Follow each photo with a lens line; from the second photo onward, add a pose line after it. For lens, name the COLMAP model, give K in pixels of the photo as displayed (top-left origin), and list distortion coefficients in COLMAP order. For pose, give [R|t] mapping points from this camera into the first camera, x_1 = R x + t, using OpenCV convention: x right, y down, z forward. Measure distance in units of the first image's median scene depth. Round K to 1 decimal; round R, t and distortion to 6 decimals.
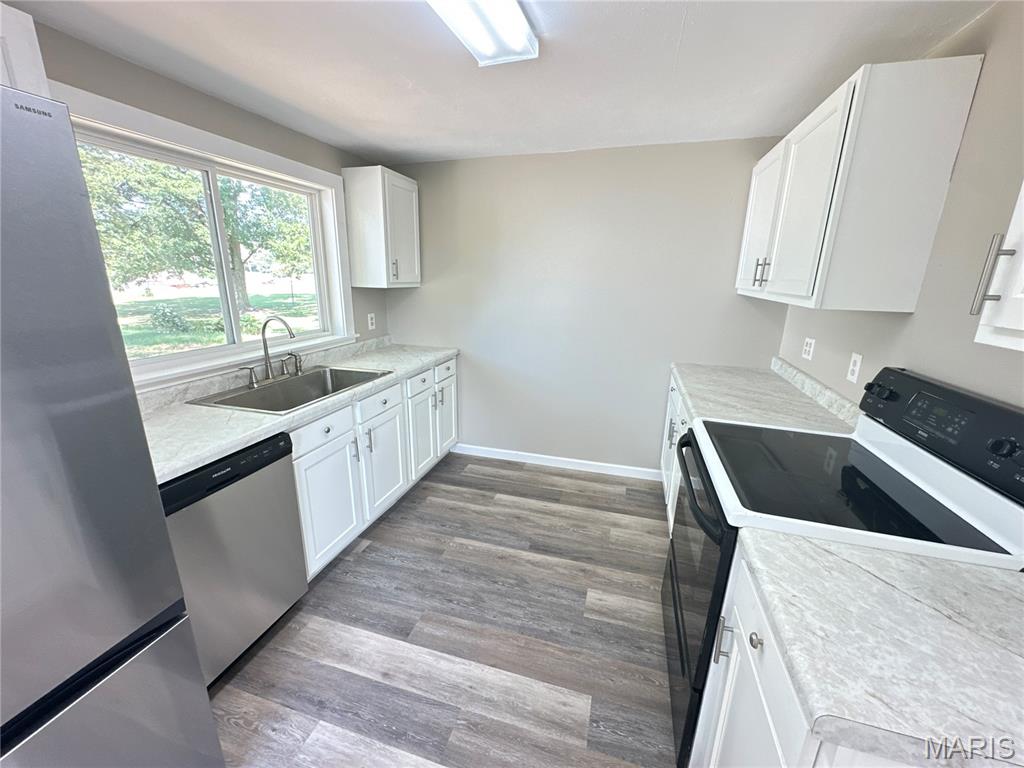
lens RADIAL K [[409.9, 0, 511.5], [0, 409.9, 384.6], [0, 0, 1]] dist [-0.002196, -0.000285]
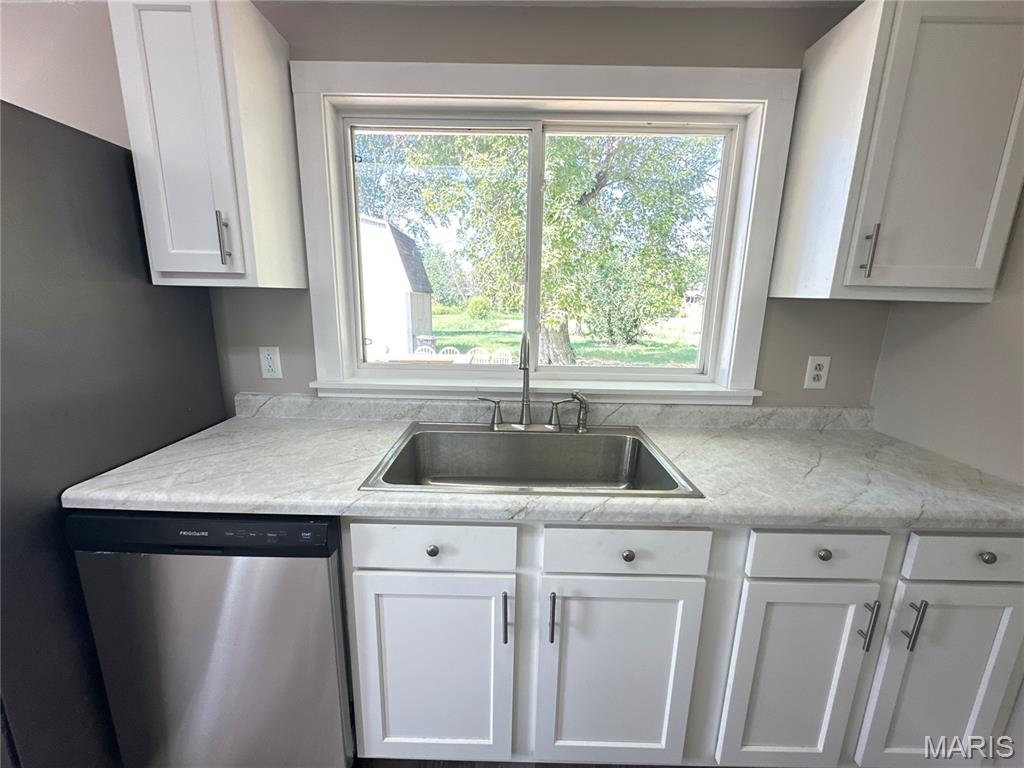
lens RADIAL K [[409.9, 0, 512.7], [0, 409.9, 384.4], [0, 0, 1]] dist [-0.002196, -0.000285]
pose [[0.276301, 0.193076, -0.941477, 0.014690], [-0.264662, 0.957021, 0.118592, -0.128334], [0.923911, 0.216406, 0.315526, 0.650406]]
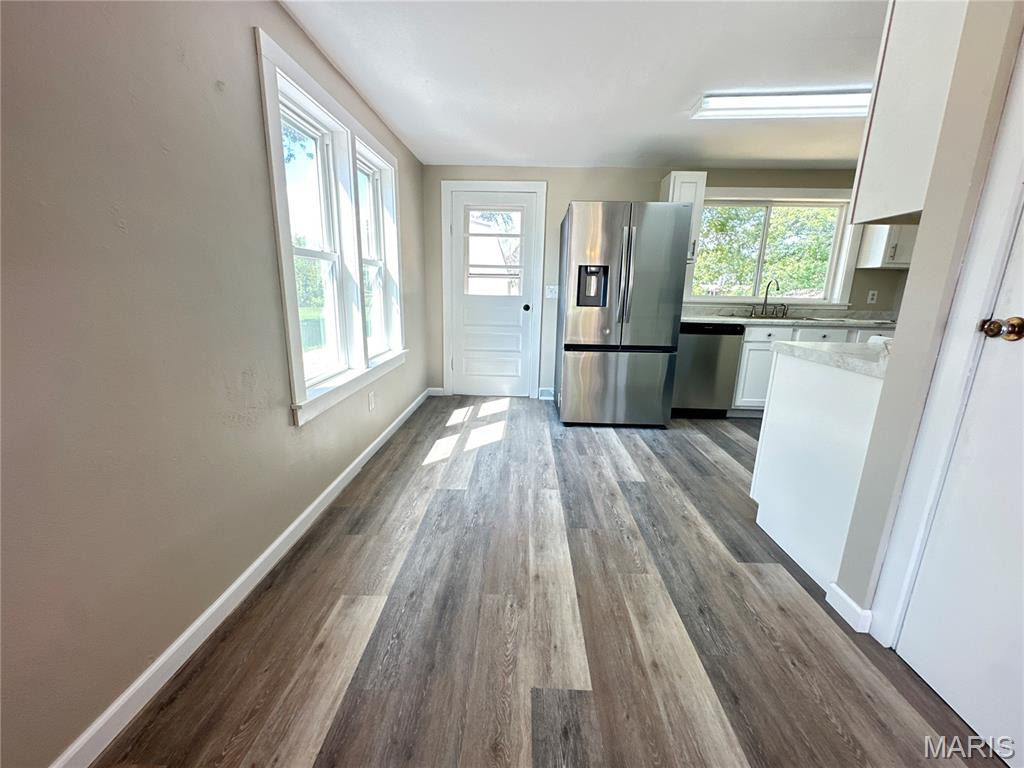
lens RADIAL K [[409.9, 0, 510.4], [0, 409.9, 384.7], [0, 0, 1]] dist [-0.002196, -0.000285]
pose [[0.244268, 0.205561, -0.947670, 0.791804], [-0.267584, 0.953618, 0.137880, 0.284349], [0.932058, 0.219902, 0.287943, -0.431552]]
